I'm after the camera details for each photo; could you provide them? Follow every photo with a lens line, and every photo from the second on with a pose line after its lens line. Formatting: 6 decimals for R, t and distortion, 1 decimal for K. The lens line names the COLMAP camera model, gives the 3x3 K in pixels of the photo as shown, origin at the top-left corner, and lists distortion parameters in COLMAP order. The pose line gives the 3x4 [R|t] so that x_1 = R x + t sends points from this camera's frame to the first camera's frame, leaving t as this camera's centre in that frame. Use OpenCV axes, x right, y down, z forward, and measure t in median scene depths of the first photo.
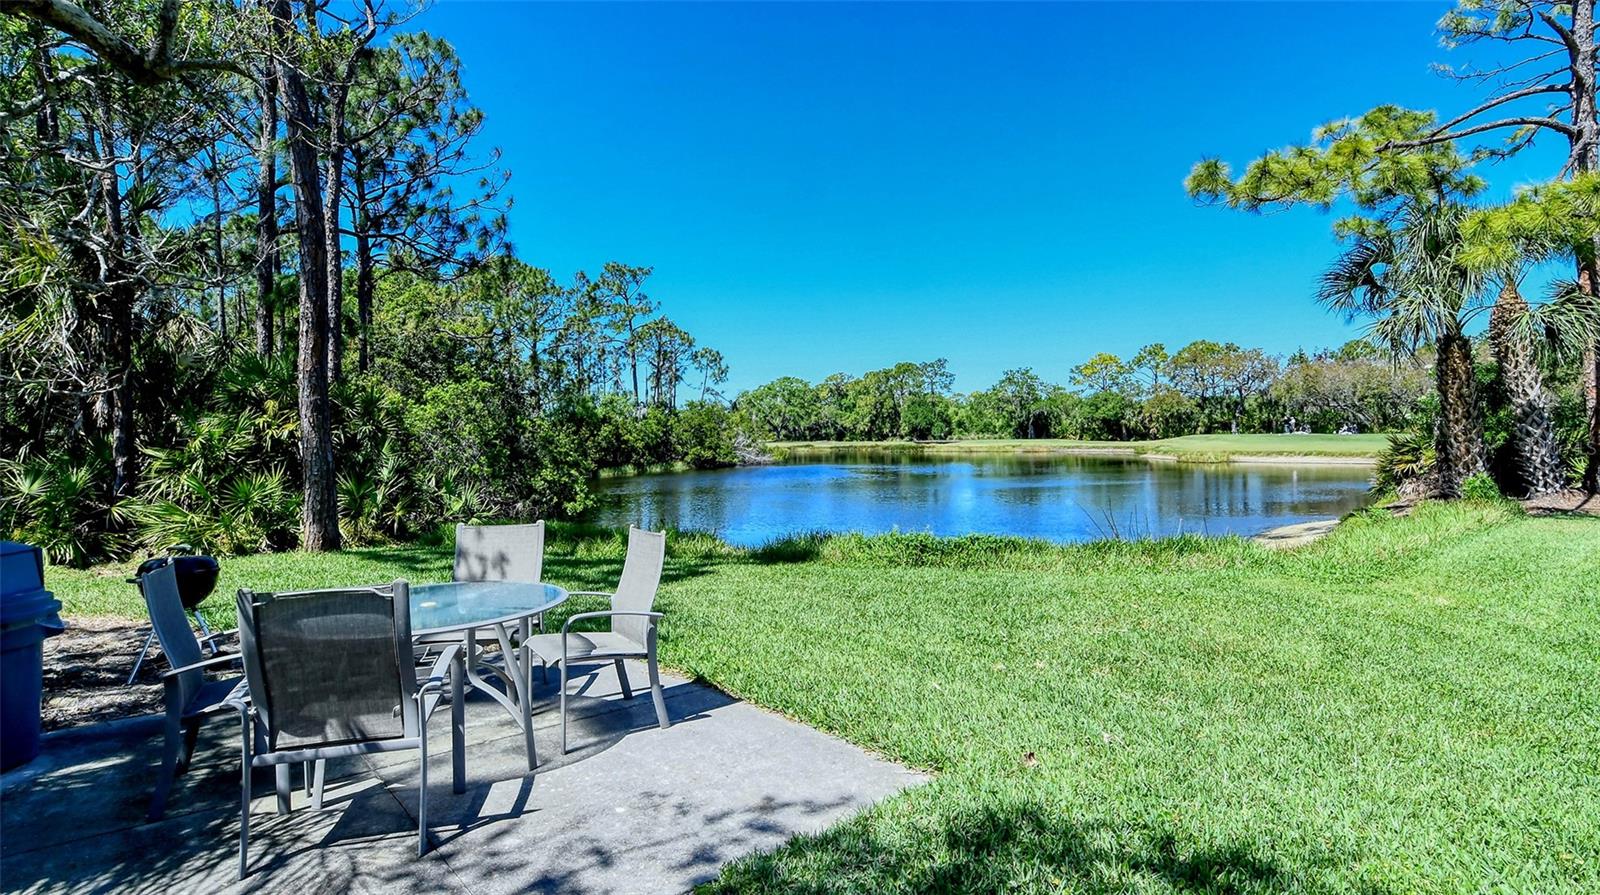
lens RADIAL K [[833.5, 0, 809.3], [0, 833.5, 440.7], [0, 0, 1]] dist [0.005444, -0.000527]
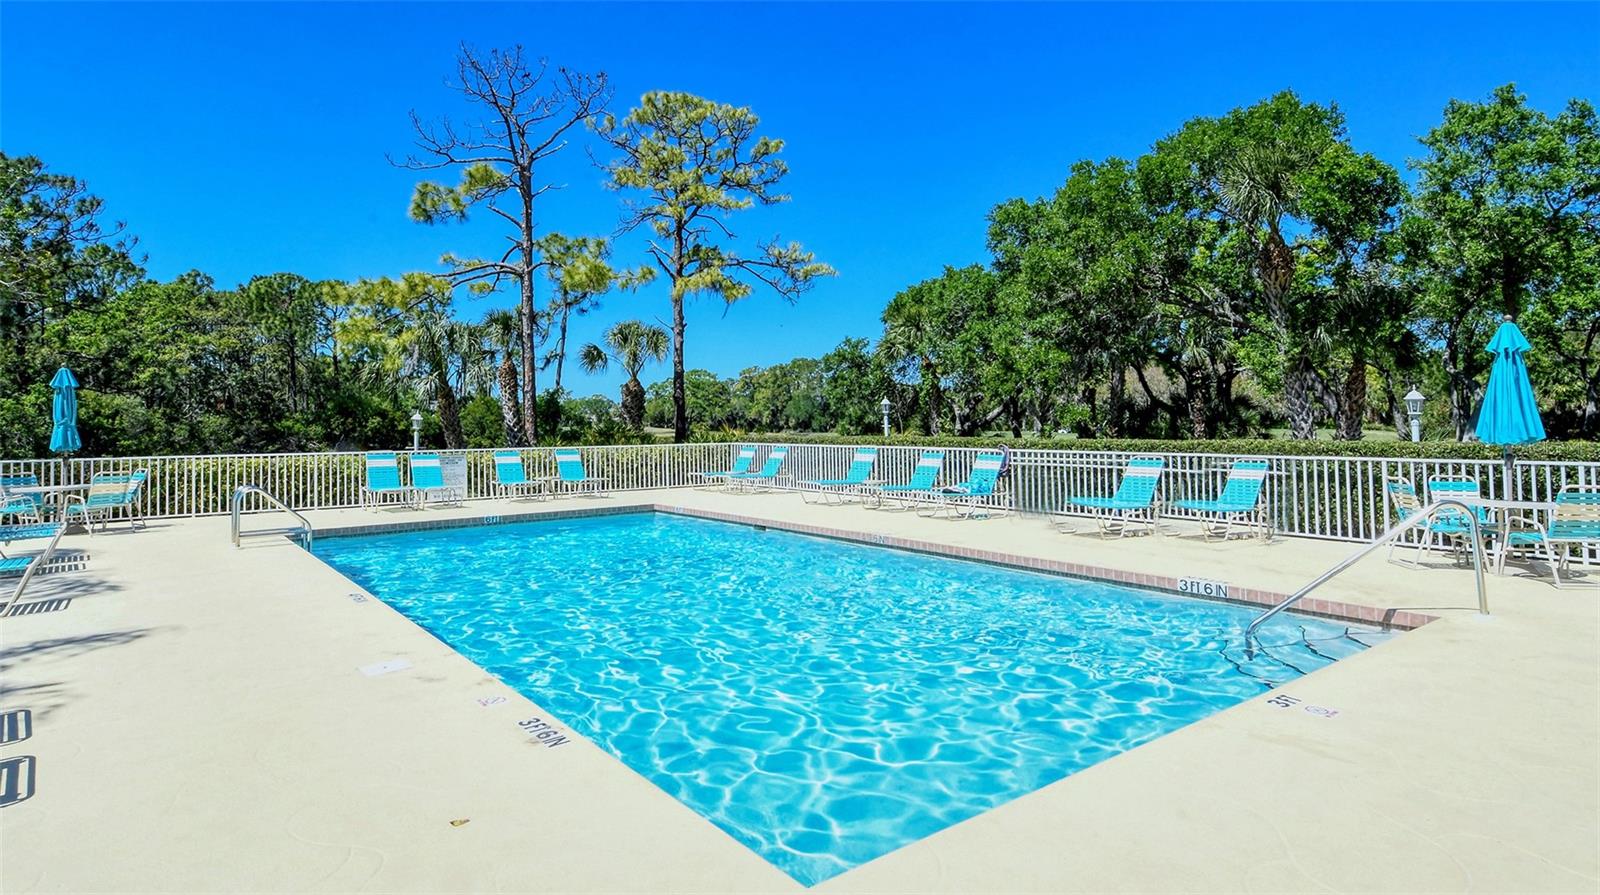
lens RADIAL K [[860.8, 0, 827.7], [0, 860.8, 425.9], [0, 0, 1]] dist [-0.006643, -0.004823]
pose [[0.999893, 0.013344, 0.006074, 0.303211], [-0.013315, 0.999901, -0.004646, -0.008218], [-0.006136, 0.004564, 0.999971, -0.164469]]
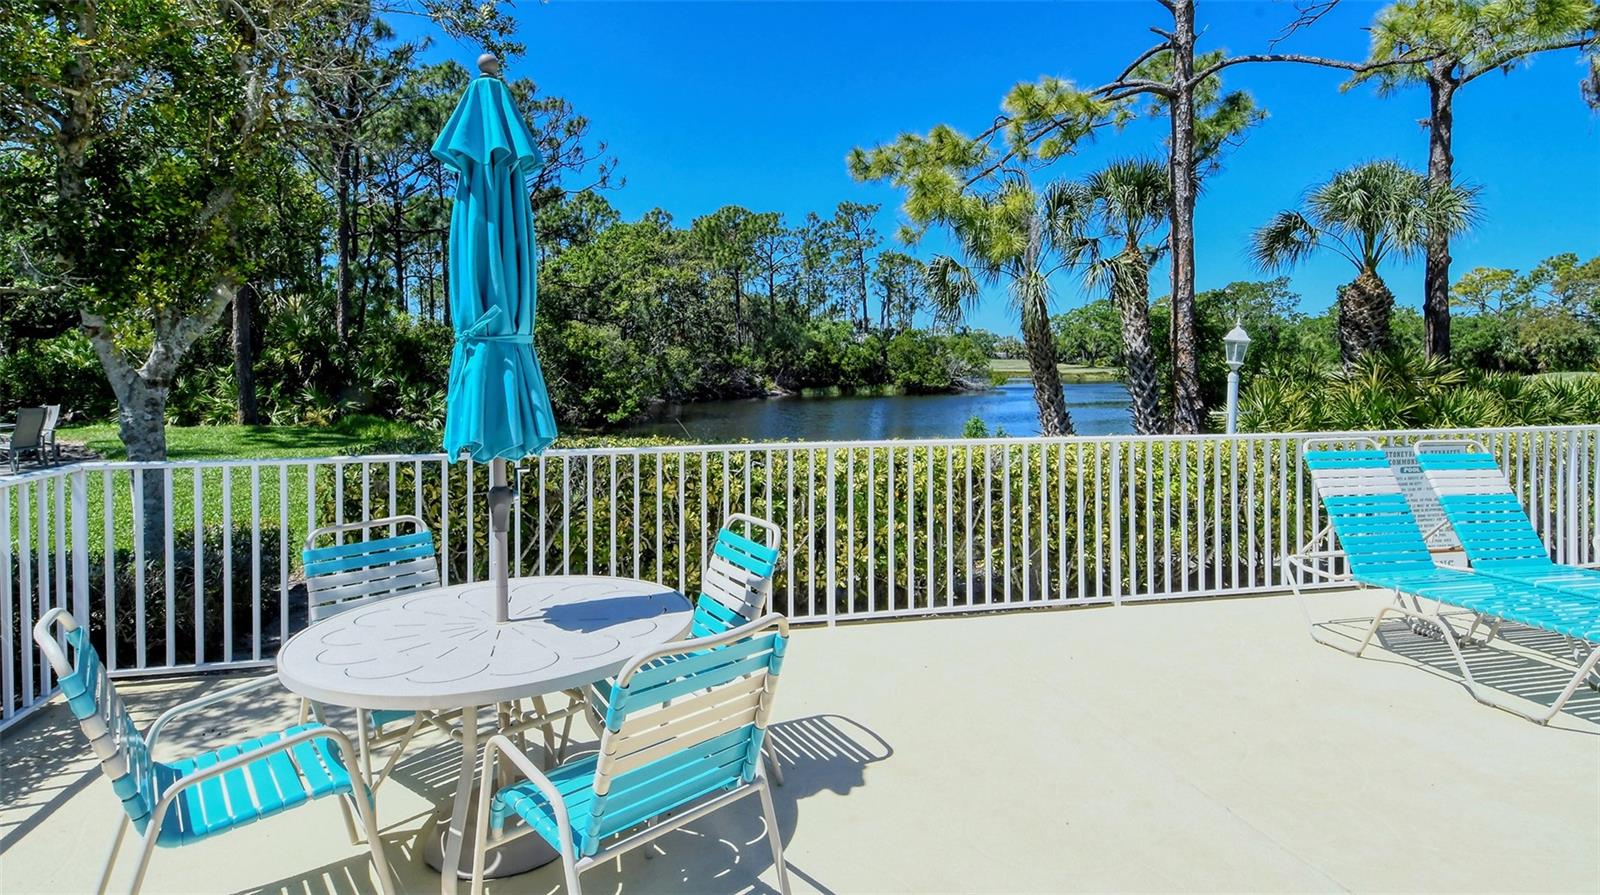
lens RADIAL K [[833.5, 0, 792.7], [0, 833.5, 409.9], [0, 0, 1]] dist [0.005444, -0.000527]
pose [[0.897873, 0.045628, -0.437884, 0.184515], [-0.020437, 0.997862, 0.062074, -0.006704], [0.439780, -0.046786, 0.896886, -0.025752]]
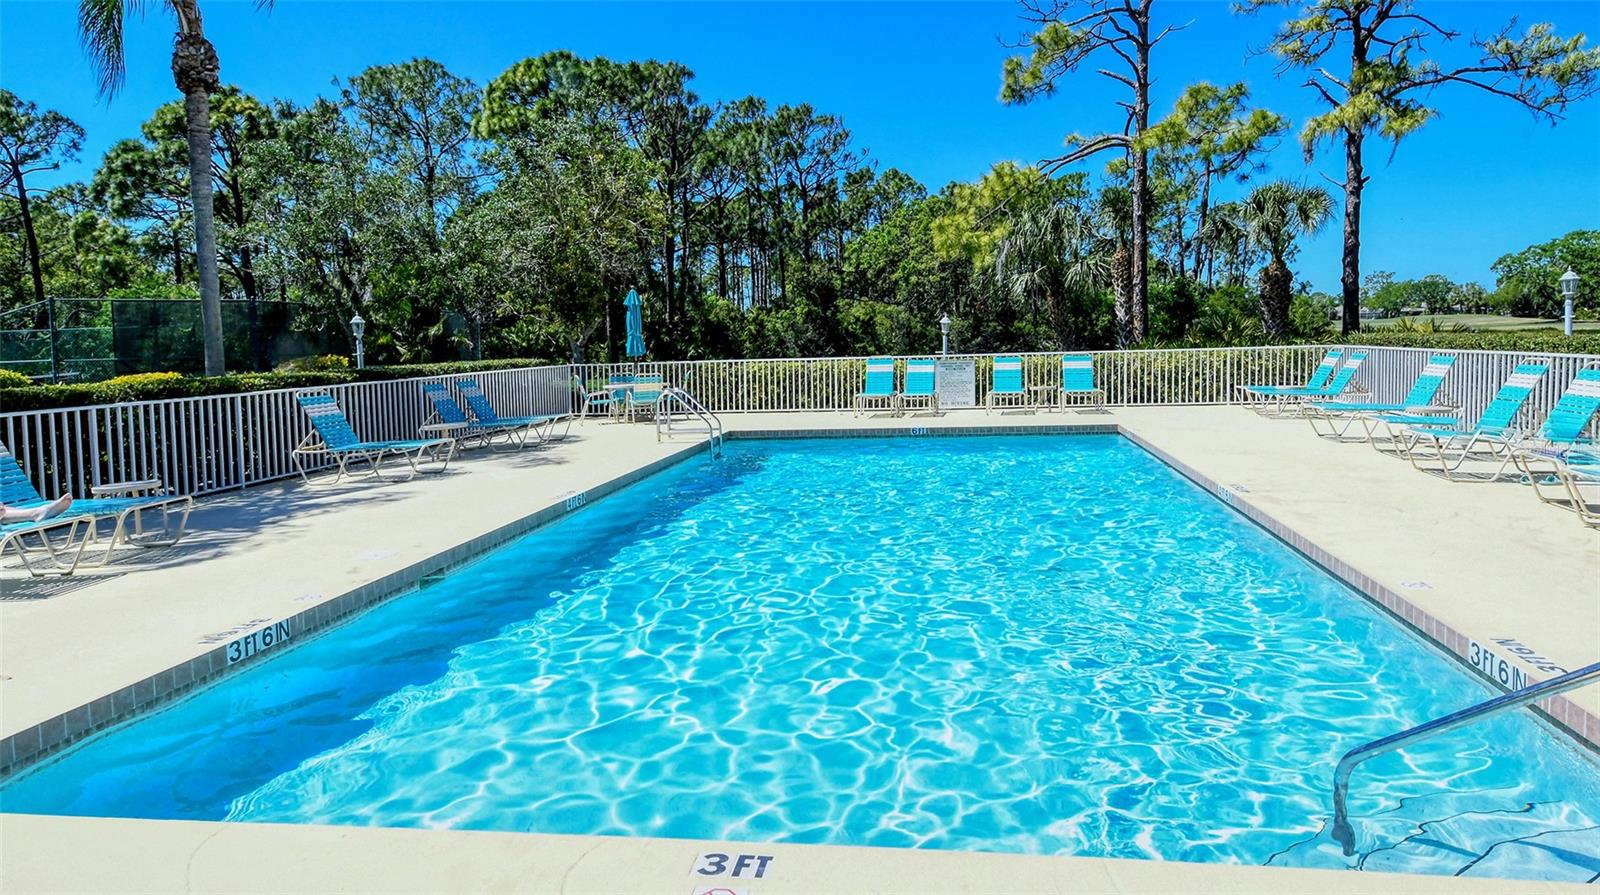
lens RADIAL K [[954.9, 0, 812.5], [0, 954.9, 454.3], [0, 0, 1]] dist [-0.004579, -0.002263]
pose [[0.666015, 0.094171, -0.739970, 0.361169], [0.010573, 0.990708, 0.135597, -0.009741], [0.745863, -0.098133, 0.658831, -0.123220]]
